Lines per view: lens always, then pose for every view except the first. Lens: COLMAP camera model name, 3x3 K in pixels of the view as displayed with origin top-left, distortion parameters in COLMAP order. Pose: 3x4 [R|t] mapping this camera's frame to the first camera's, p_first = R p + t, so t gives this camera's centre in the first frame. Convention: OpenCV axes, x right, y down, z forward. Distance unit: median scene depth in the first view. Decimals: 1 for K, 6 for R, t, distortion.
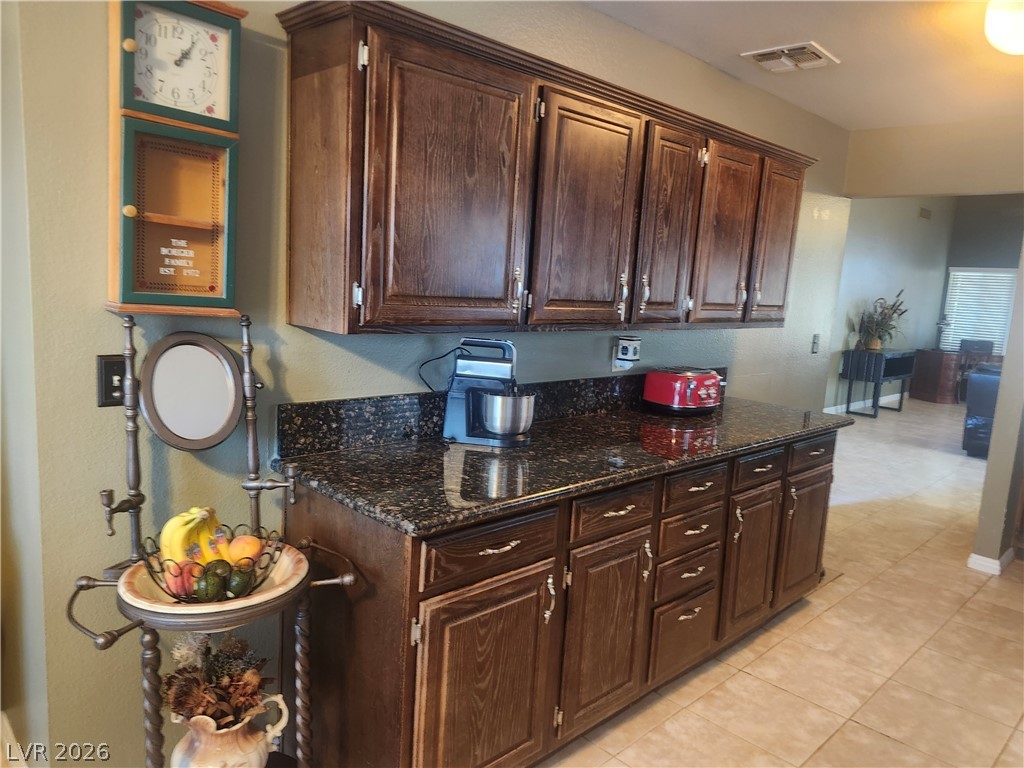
lens RADIAL K [[711.3, 0, 511.6], [0, 711.3, 378.5], [0, 0, 1]] dist [0.045607, -0.045611]
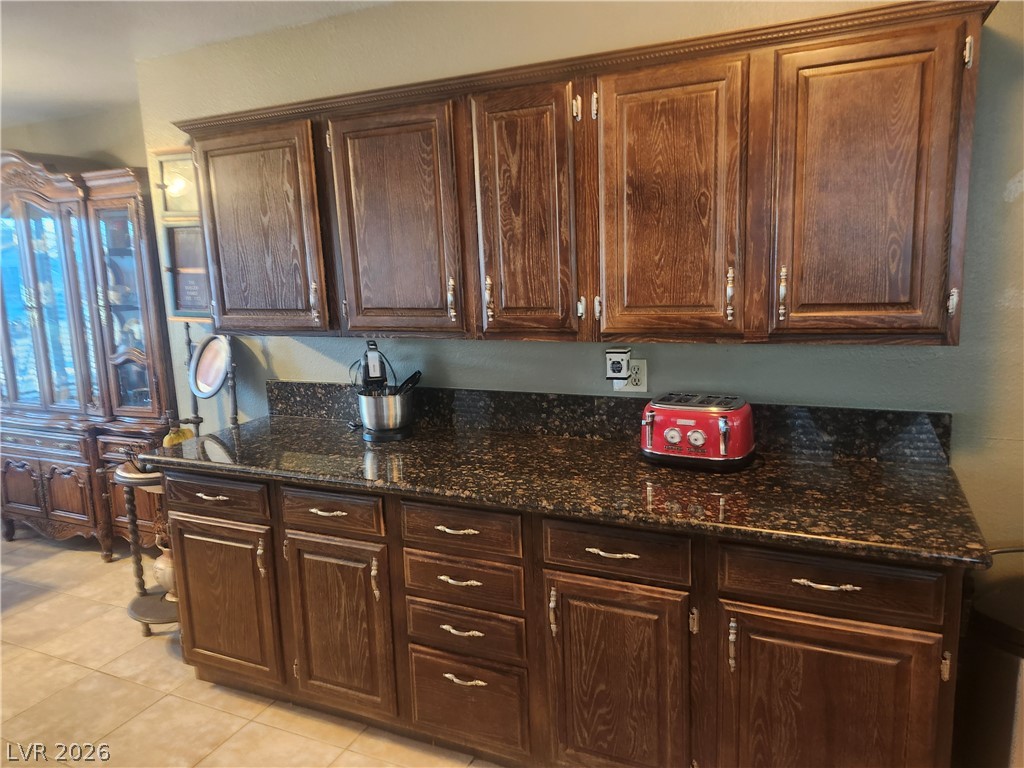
lens RADIAL K [[711.3, 0, 513.7], [0, 711.3, 379.9], [0, 0, 1]] dist [0.045607, -0.045611]
pose [[0.358111, 0.089425, -0.929387, 1.122849], [-0.071978, 0.995085, 0.068012, -0.091288], [0.930901, 0.042540, 0.362787, 0.807032]]
